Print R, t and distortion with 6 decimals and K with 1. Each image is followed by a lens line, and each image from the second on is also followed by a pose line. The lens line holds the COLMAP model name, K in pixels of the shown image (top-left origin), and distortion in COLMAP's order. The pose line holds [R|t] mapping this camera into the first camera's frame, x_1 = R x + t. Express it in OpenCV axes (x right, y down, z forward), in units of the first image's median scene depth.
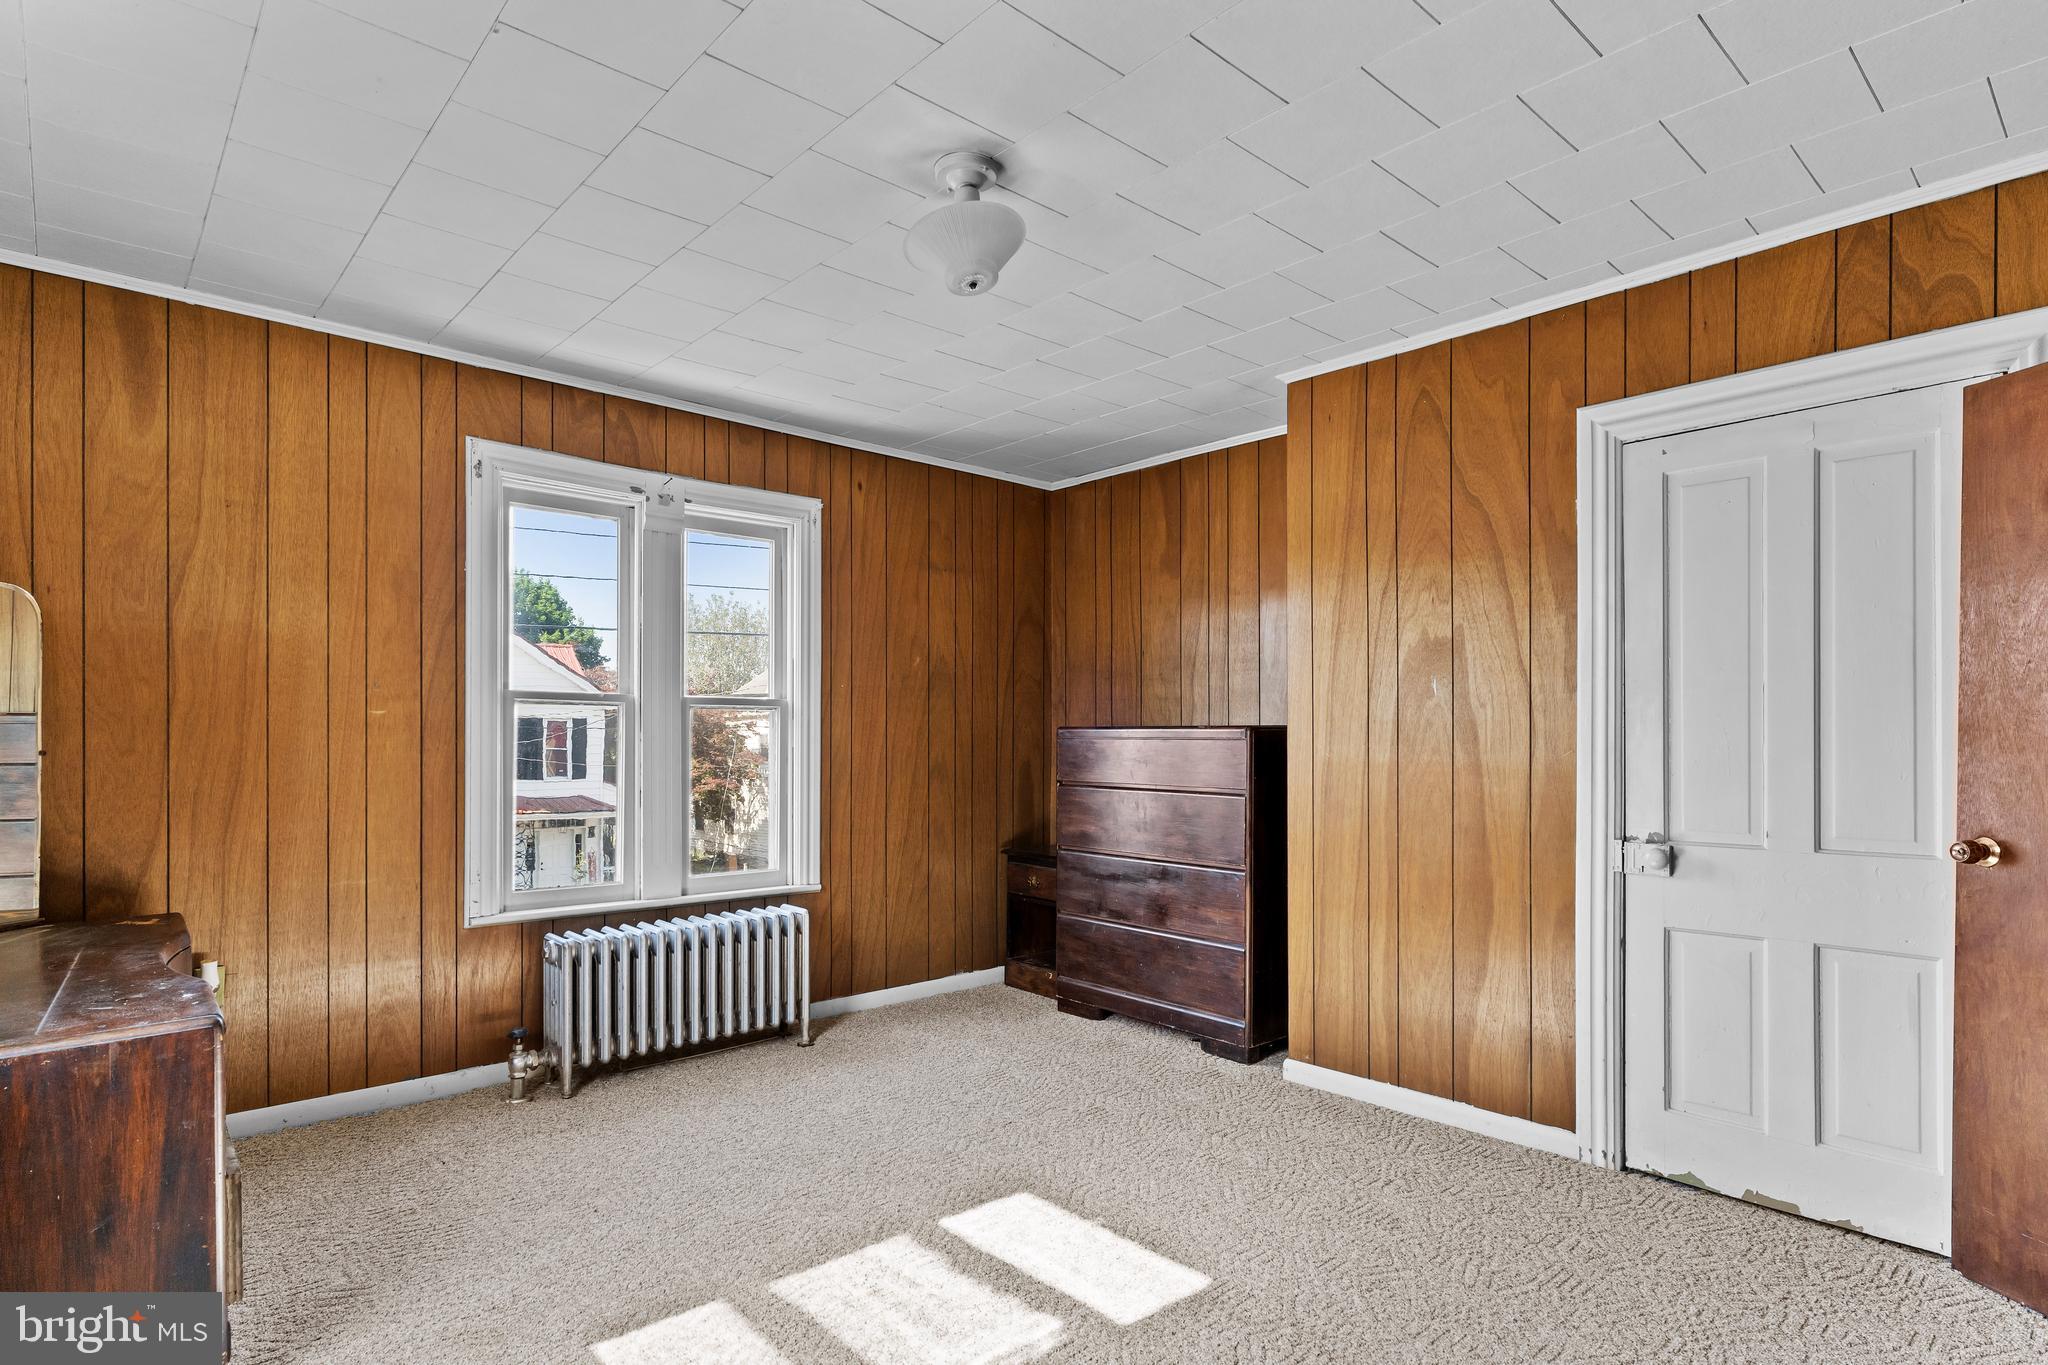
lens RADIAL K [[1048.4, 0, 1012.4], [0, 1048.4, 736.8], [0, 0, 1]] dist [-0.015775, 0.006855]
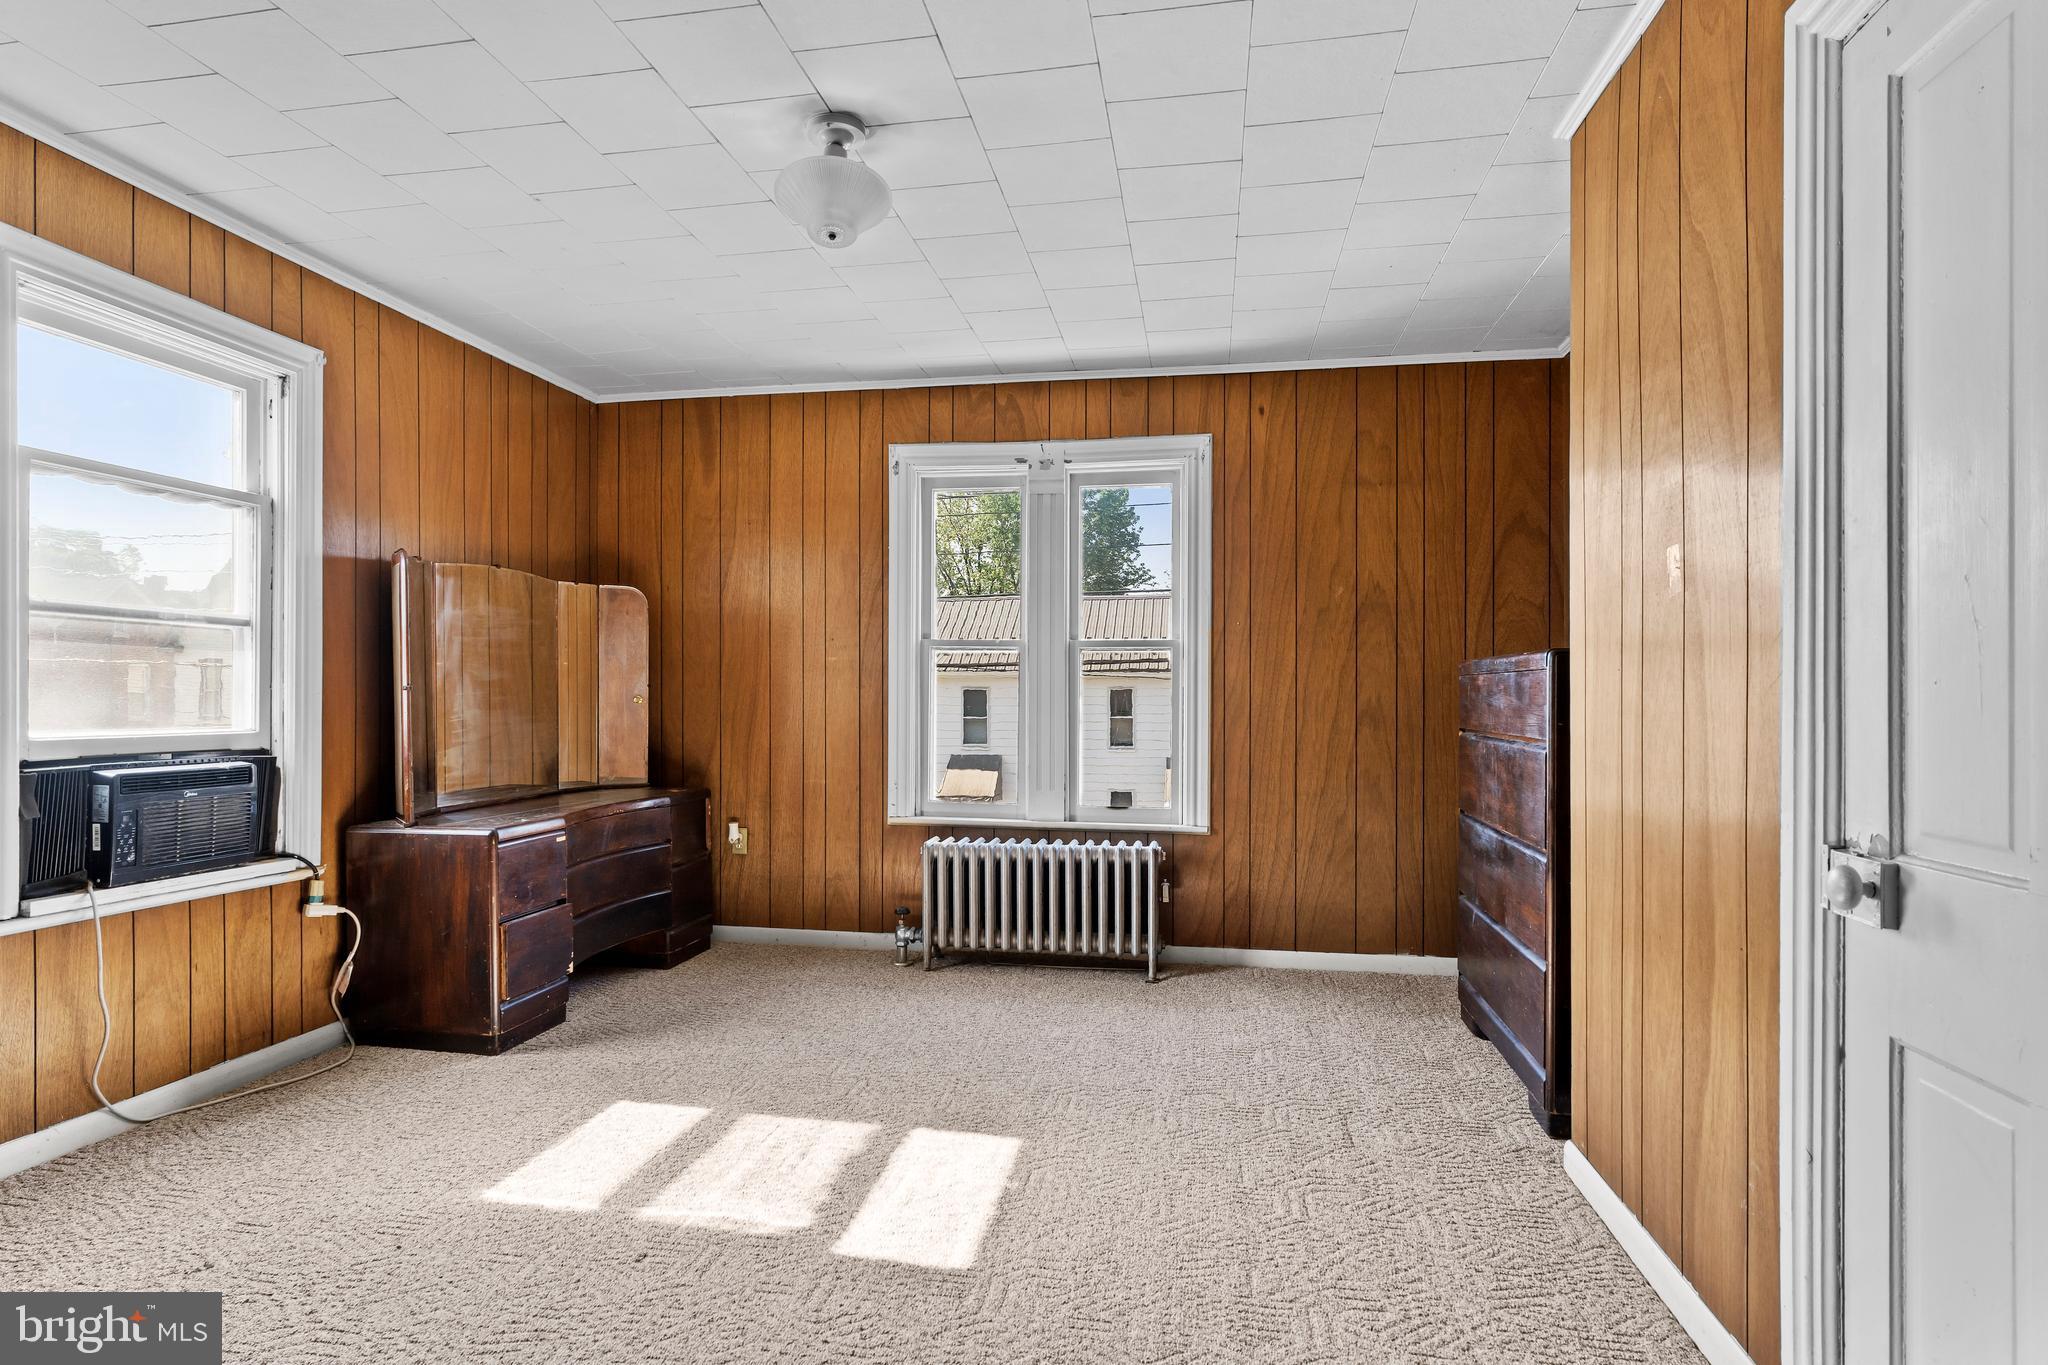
lens RADIAL K [[1048.4, 0, 1012.2], [0, 1048.4, 694.0], [0, 0, 1]] dist [-0.015775, 0.006855]
pose [[0.621057, 0.000323, -0.783765, 0.529314], [-0.002730, 0.999995, -0.001751, 0.021092], [0.783760, 0.003227, 0.621055, 0.280366]]
